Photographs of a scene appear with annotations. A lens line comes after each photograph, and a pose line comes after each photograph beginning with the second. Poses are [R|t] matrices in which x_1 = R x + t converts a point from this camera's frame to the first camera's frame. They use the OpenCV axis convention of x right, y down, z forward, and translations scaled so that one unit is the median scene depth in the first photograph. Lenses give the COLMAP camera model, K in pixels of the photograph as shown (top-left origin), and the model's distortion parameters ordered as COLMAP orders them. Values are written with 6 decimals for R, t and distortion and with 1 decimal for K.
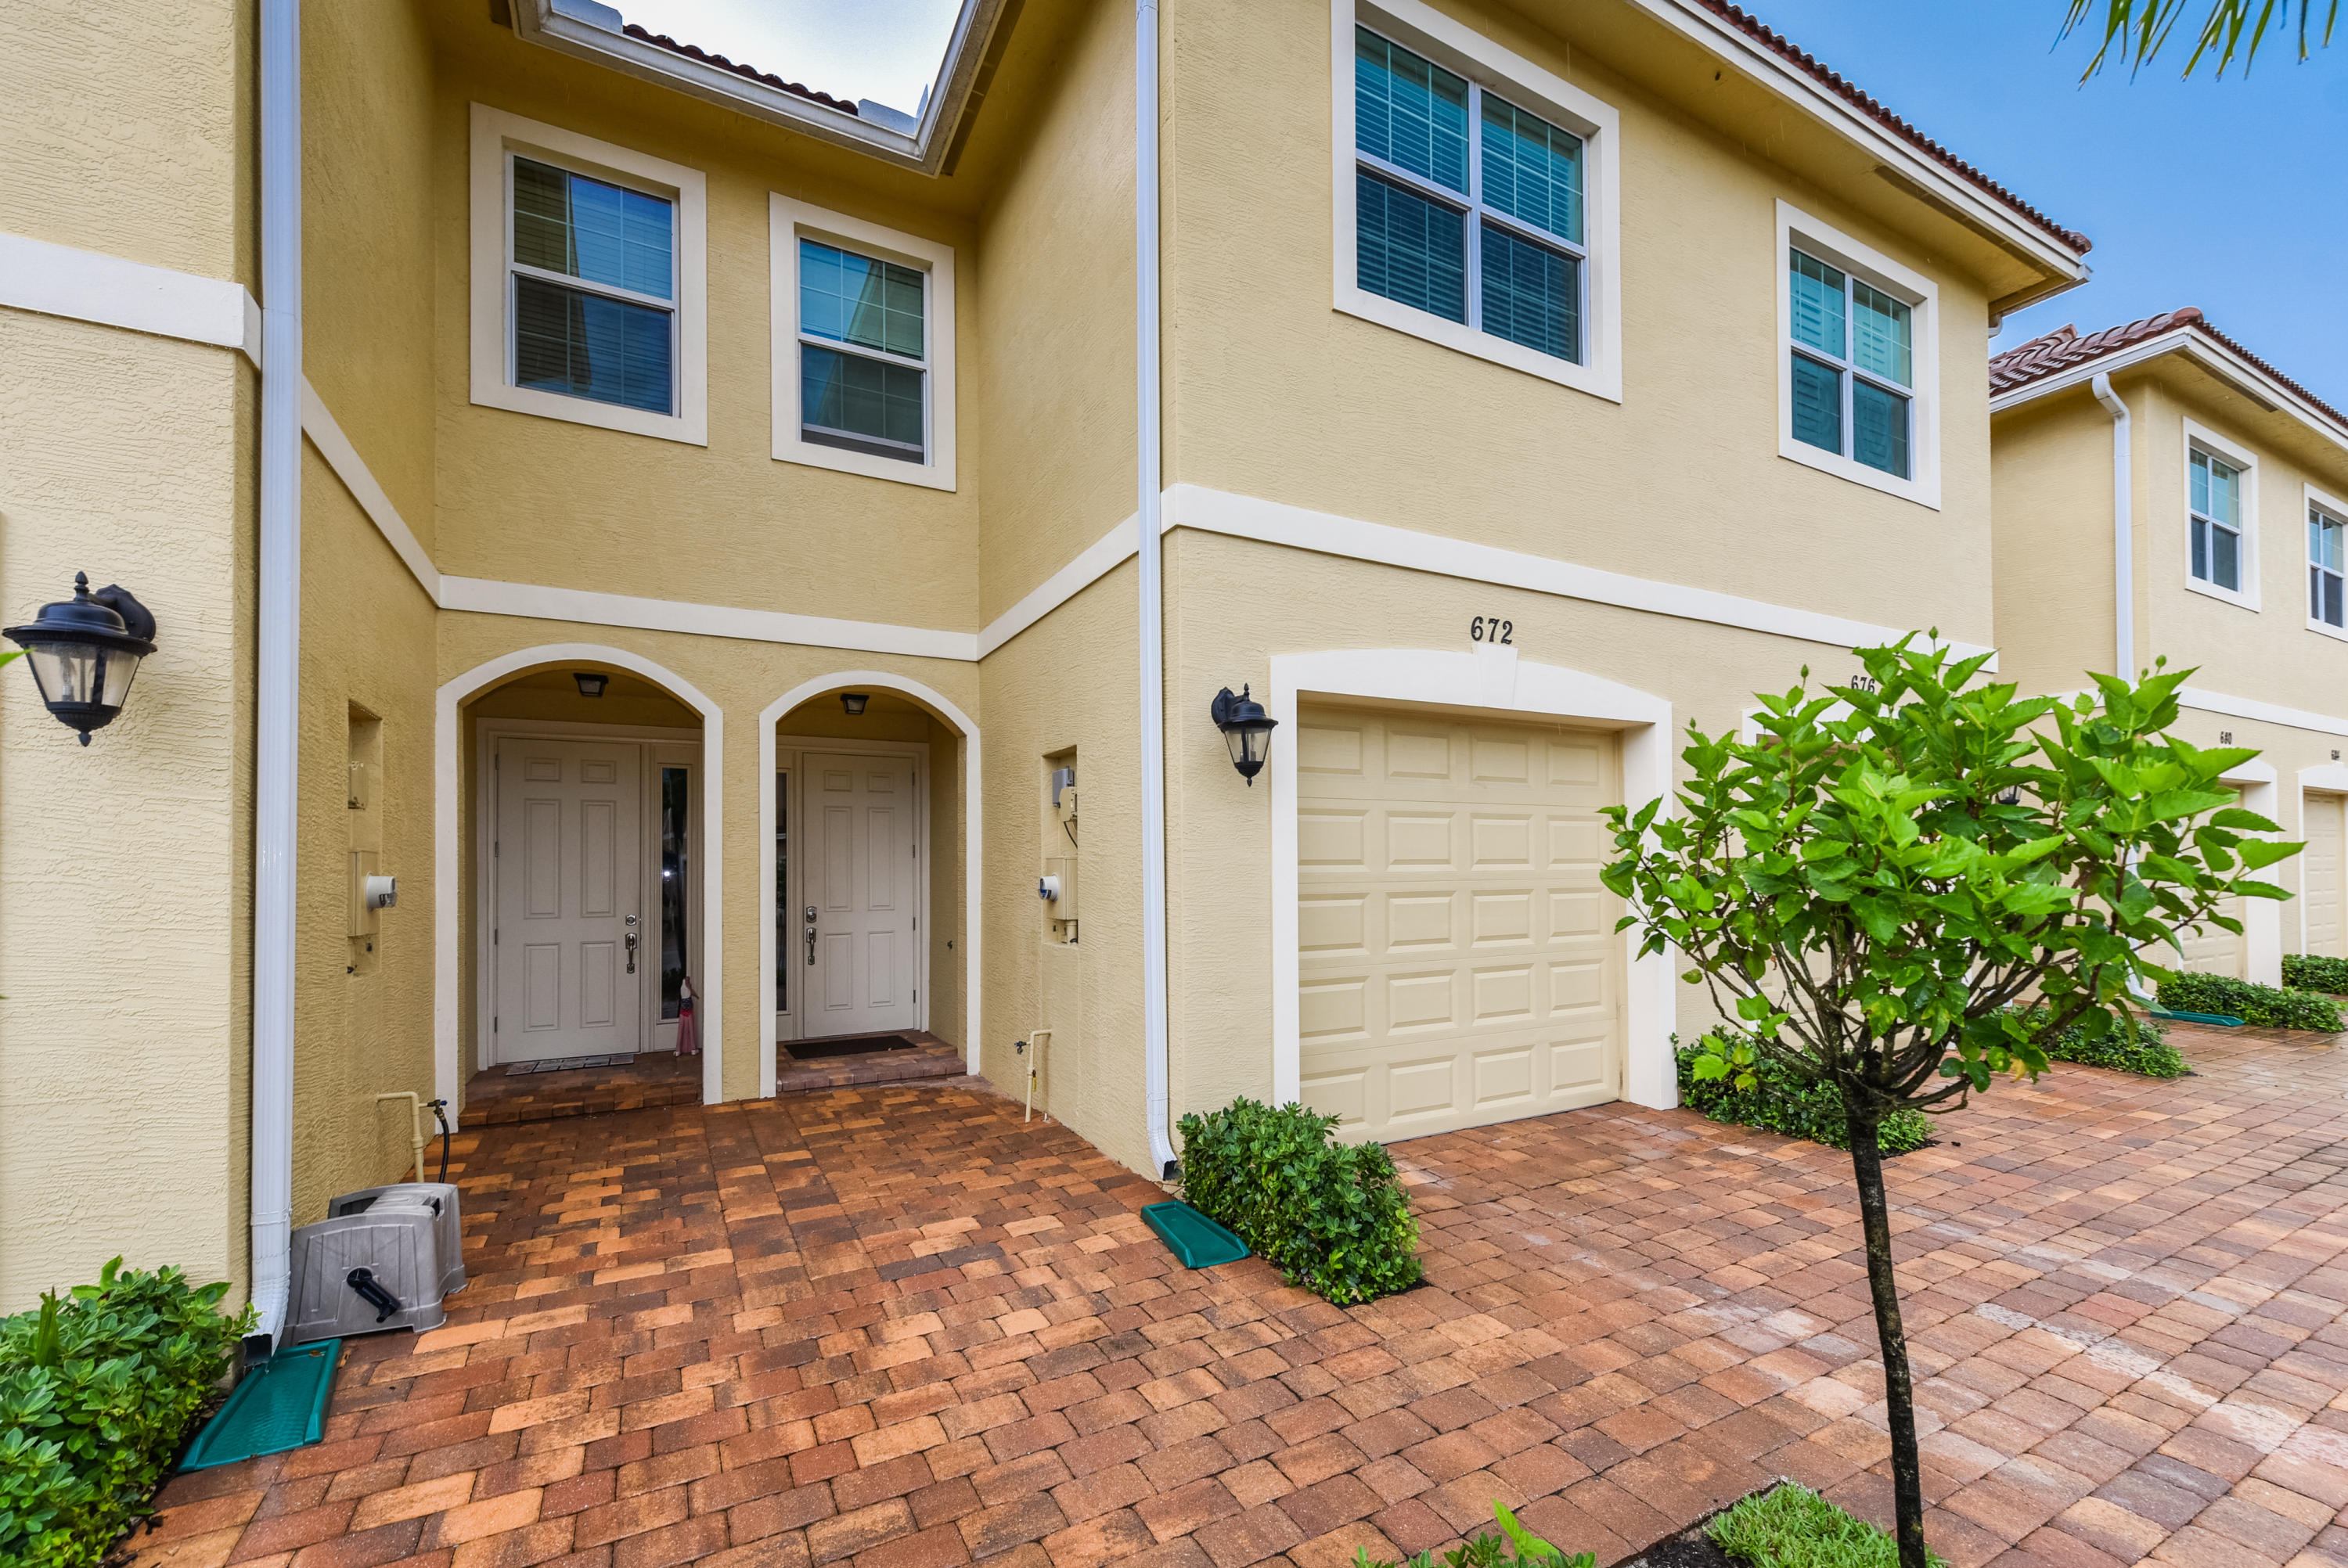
lens RADIAL K [[979.8, 0, 1190.4], [0, 979.8, 861.7], [0, 0, 1]] dist [0.002562, -0.001895]
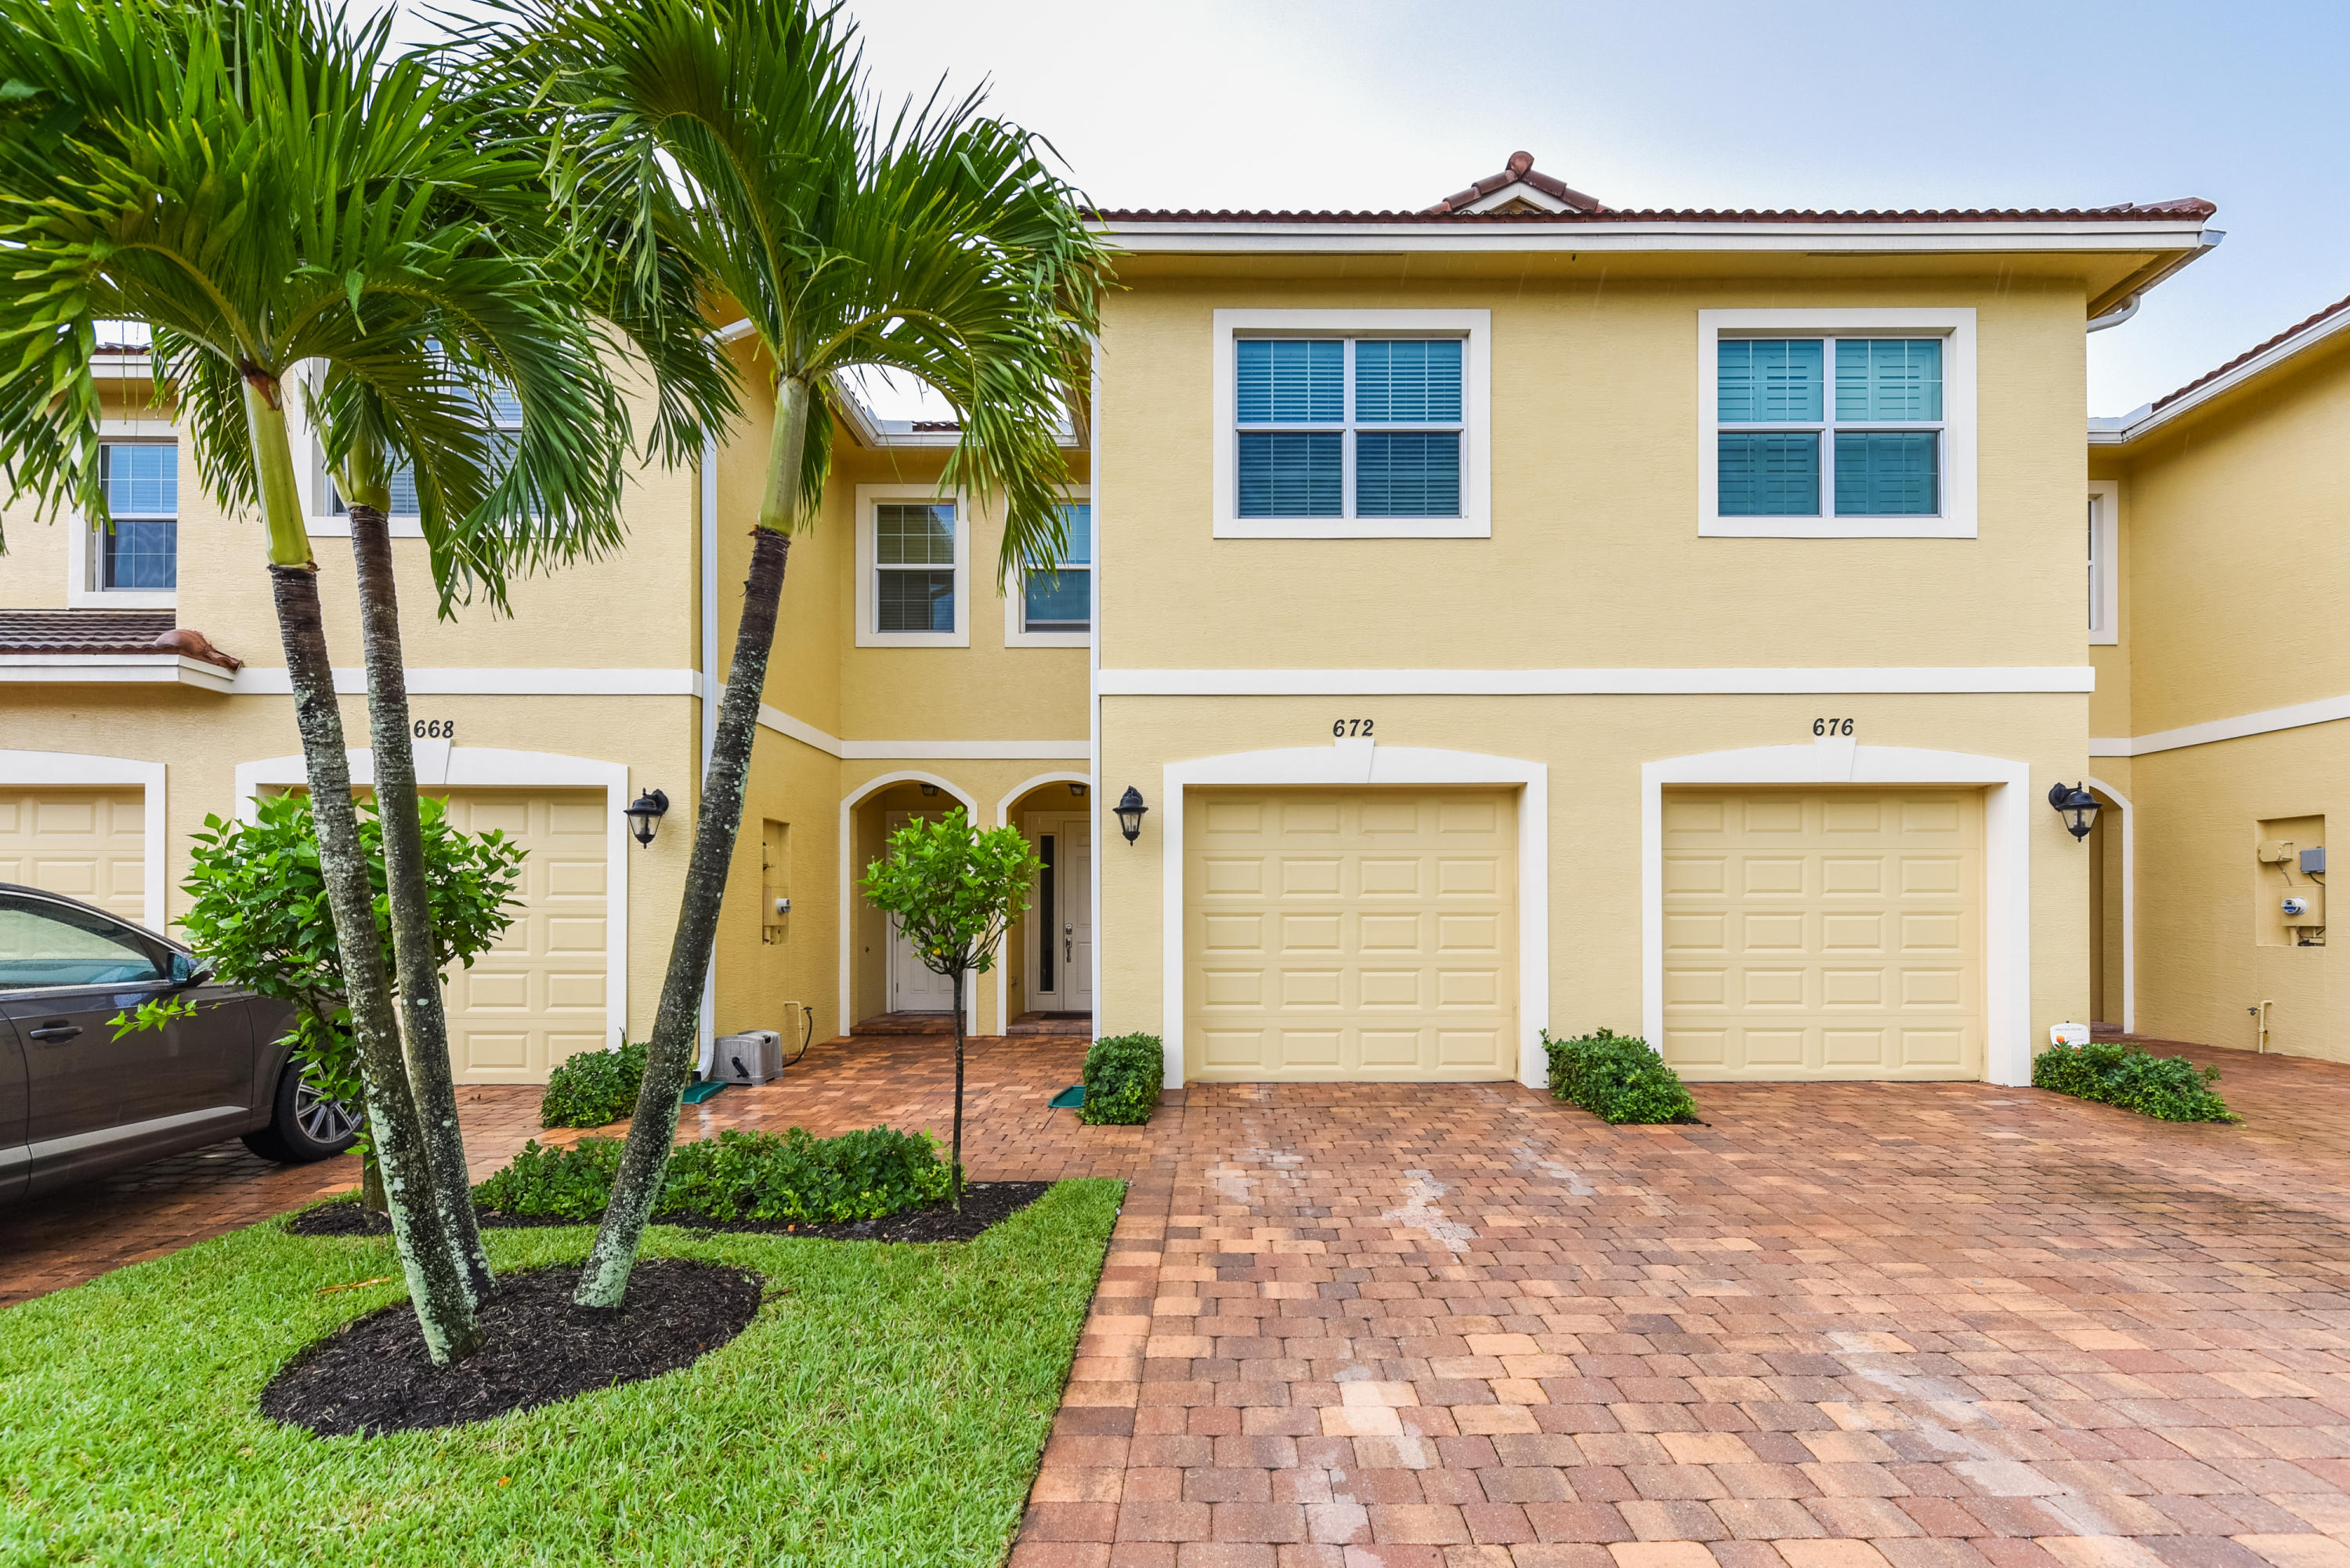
lens RADIAL K [[980.7, 0, 1204.3], [0, 980.7, 903.9], [0, 0, 1]] dist [0.002562, -0.001895]
pose [[0.878136, 0.004624, -0.478389, 0.747187], [-0.002709, 0.999985, 0.004693, 0.011042], [0.478404, -0.002825, 0.878136, -0.326138]]
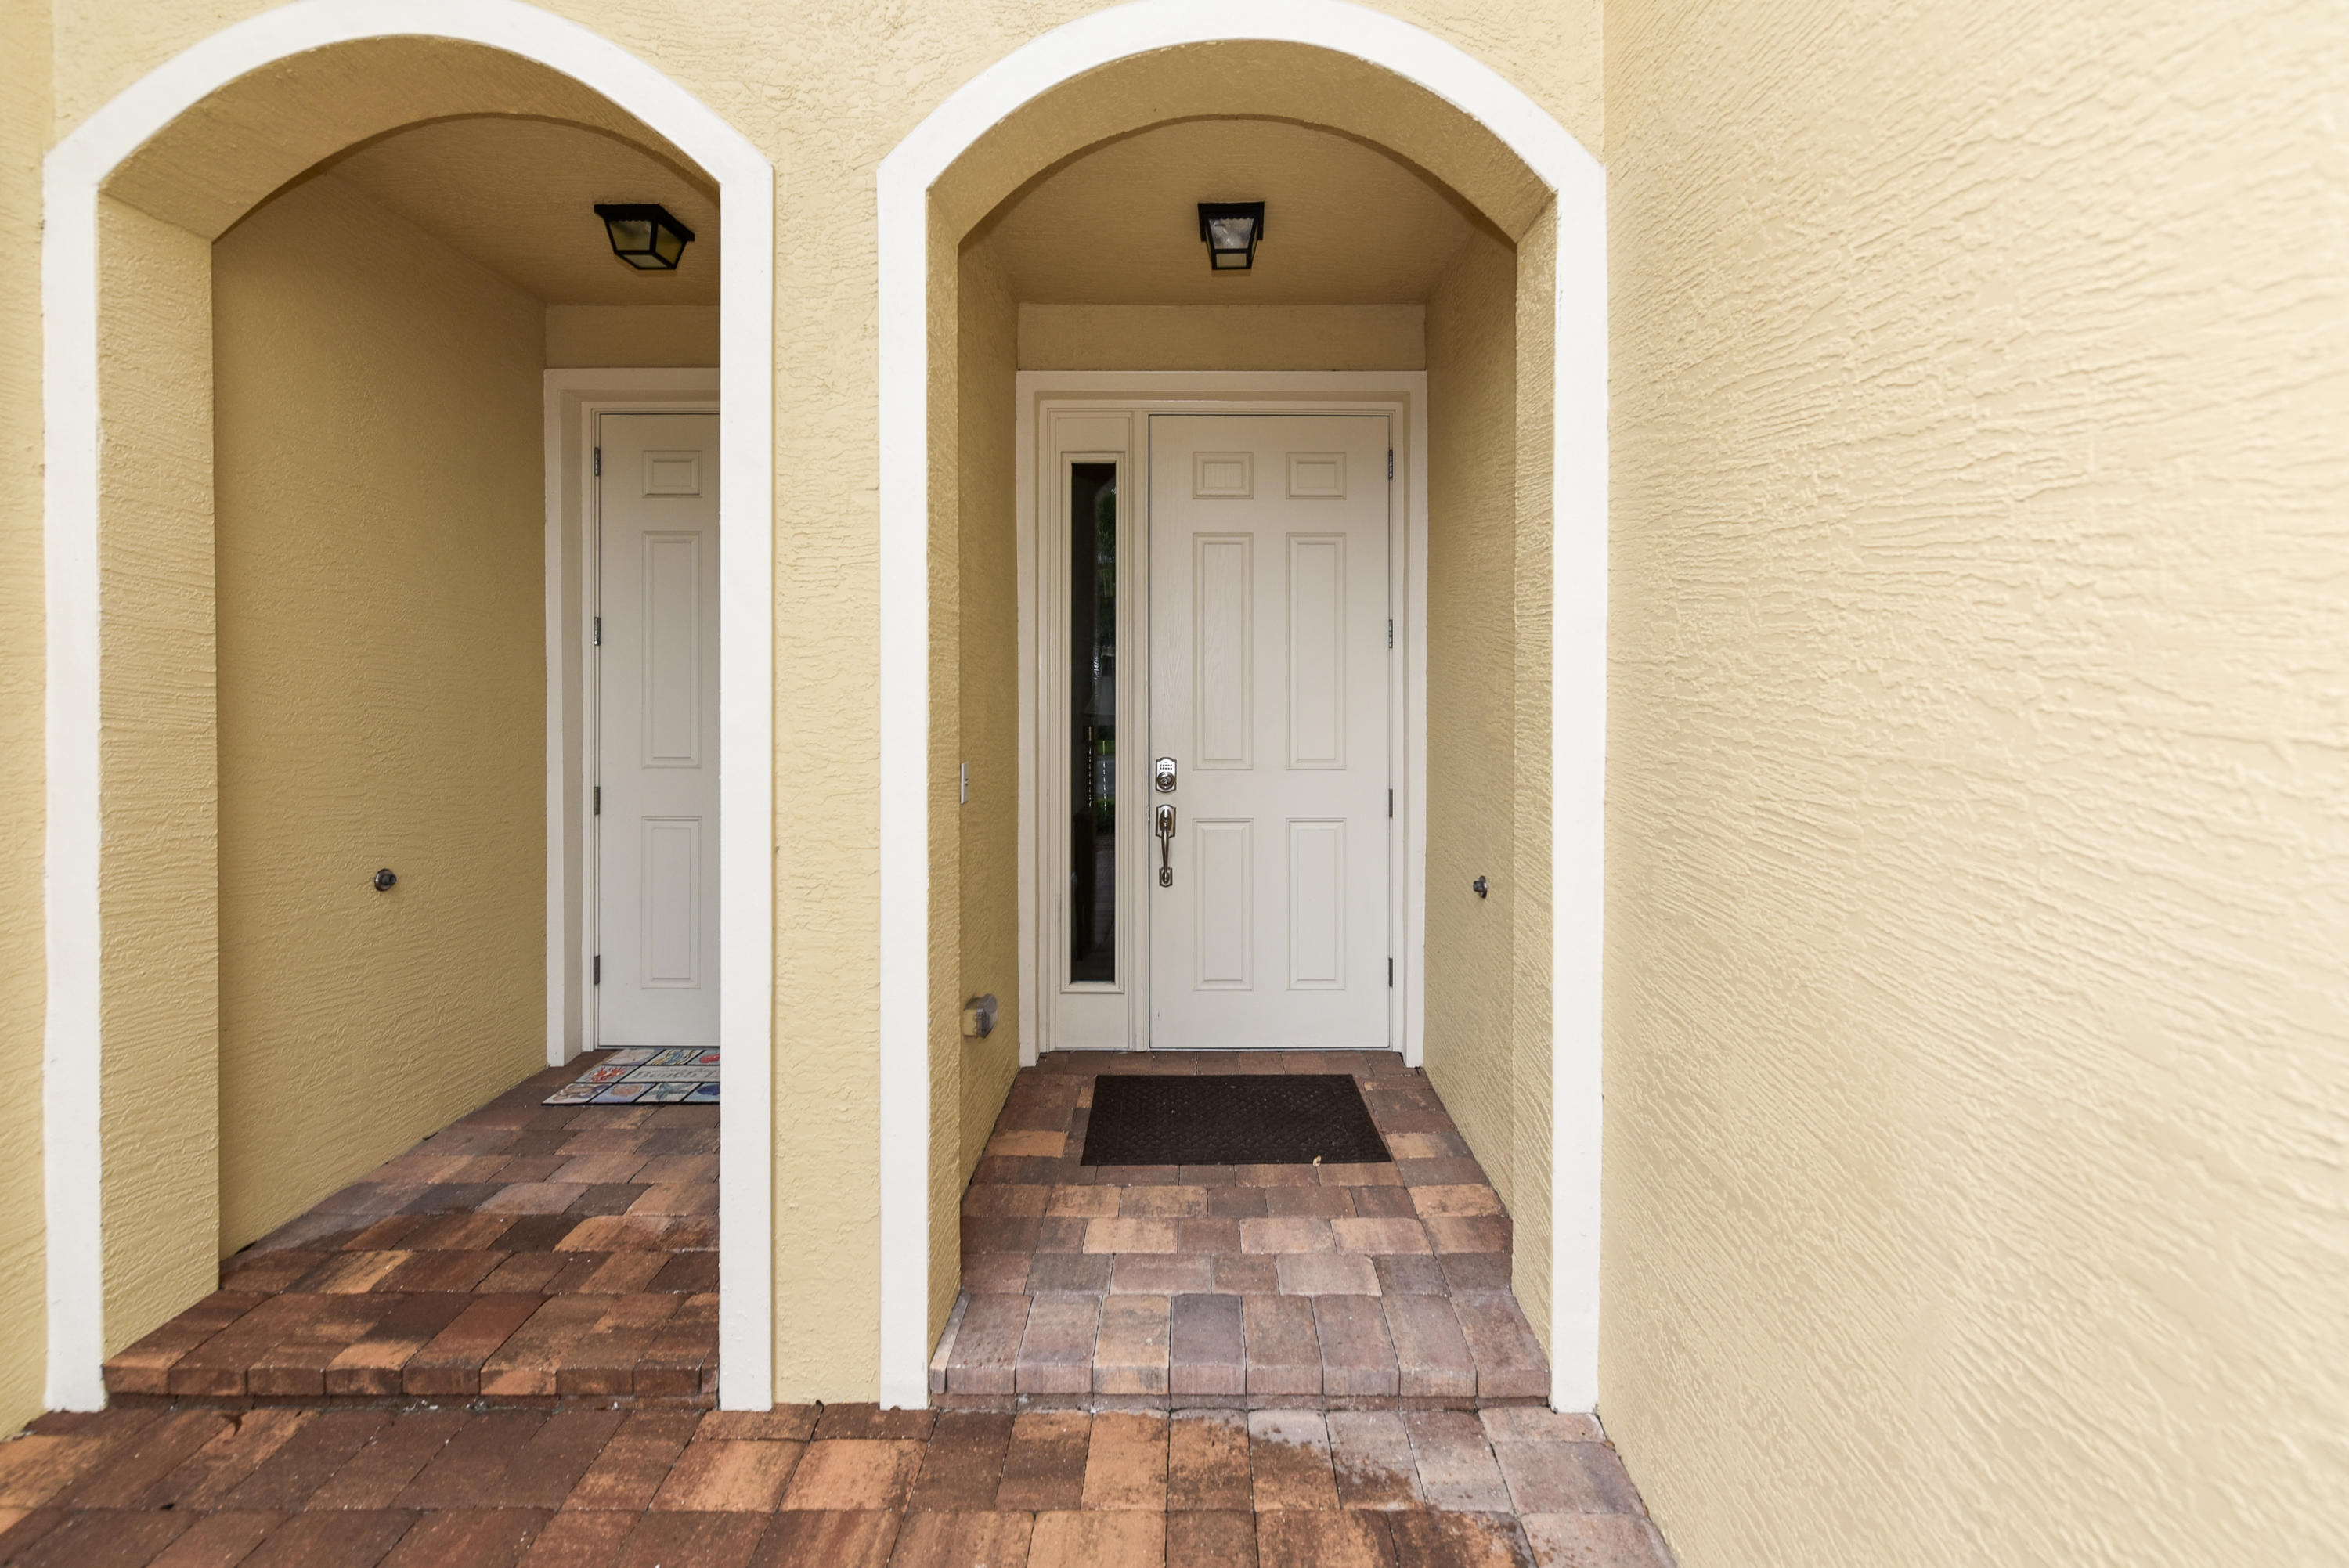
lens RADIAL K [[980.2, 0, 1209.0], [0, 980.2, 684.1], [0, 0, 1]] dist [0.002562, -0.001895]
pose [[0.886259, 0.008719, -0.463108, -0.230699], [-0.002686, 0.999903, 0.013686, 0.008481], [0.463182, -0.010885, 0.886196, 0.876228]]
